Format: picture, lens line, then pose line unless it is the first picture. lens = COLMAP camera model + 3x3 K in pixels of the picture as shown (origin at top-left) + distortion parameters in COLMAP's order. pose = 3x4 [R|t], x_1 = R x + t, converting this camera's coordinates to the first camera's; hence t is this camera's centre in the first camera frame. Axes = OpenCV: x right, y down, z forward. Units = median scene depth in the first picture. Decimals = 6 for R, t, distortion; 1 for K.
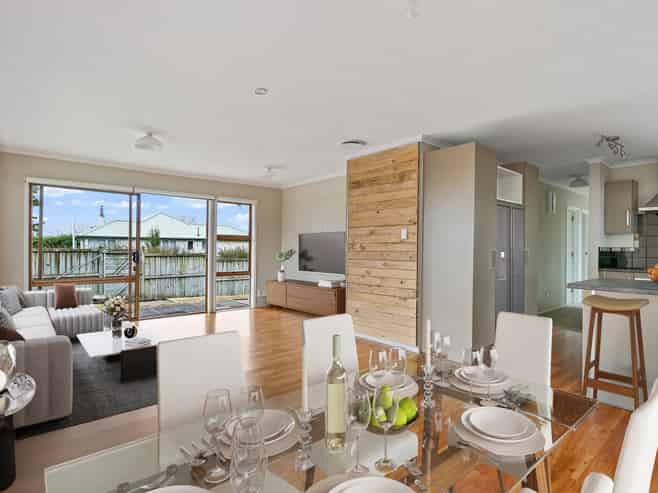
lens RADIAL K [[362.7, 0, 310.0], [0, 362.7, 245.2], [0, 0, 1]] dist [-0.000584, -0.000466]
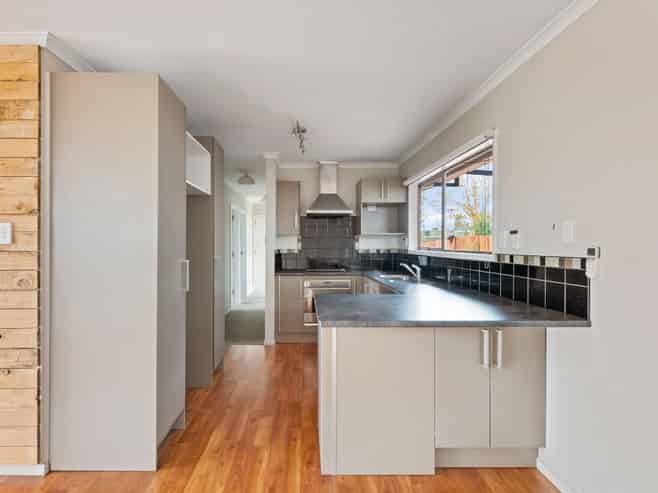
lens RADIAL K [[362.7, 0, 310.0], [0, 362.7, 245.2], [0, 0, 1]] dist [-0.000584, -0.000466]
pose [[0.606888, -0.012100, 0.794695, 0.126440], [0.000601, 0.999891, 0.014765, -0.022267], [-0.794787, -0.008483, 0.606829, 0.401900]]
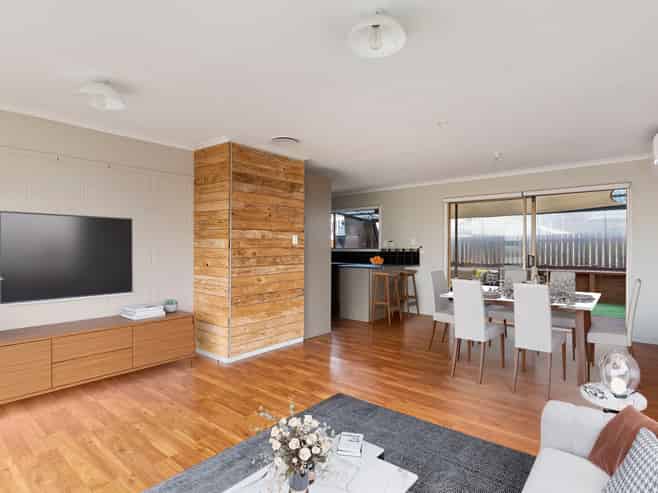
lens RADIAL K [[362.7, 0, 310.0], [0, 362.7, 245.2], [0, 0, 1]] dist [-0.000584, -0.000466]
pose [[-0.172919, -0.015589, 0.984813, -0.836550], [-0.016608, 0.999779, 0.012910, -0.030164], [-0.984796, -0.014123, -0.173140, 1.148018]]
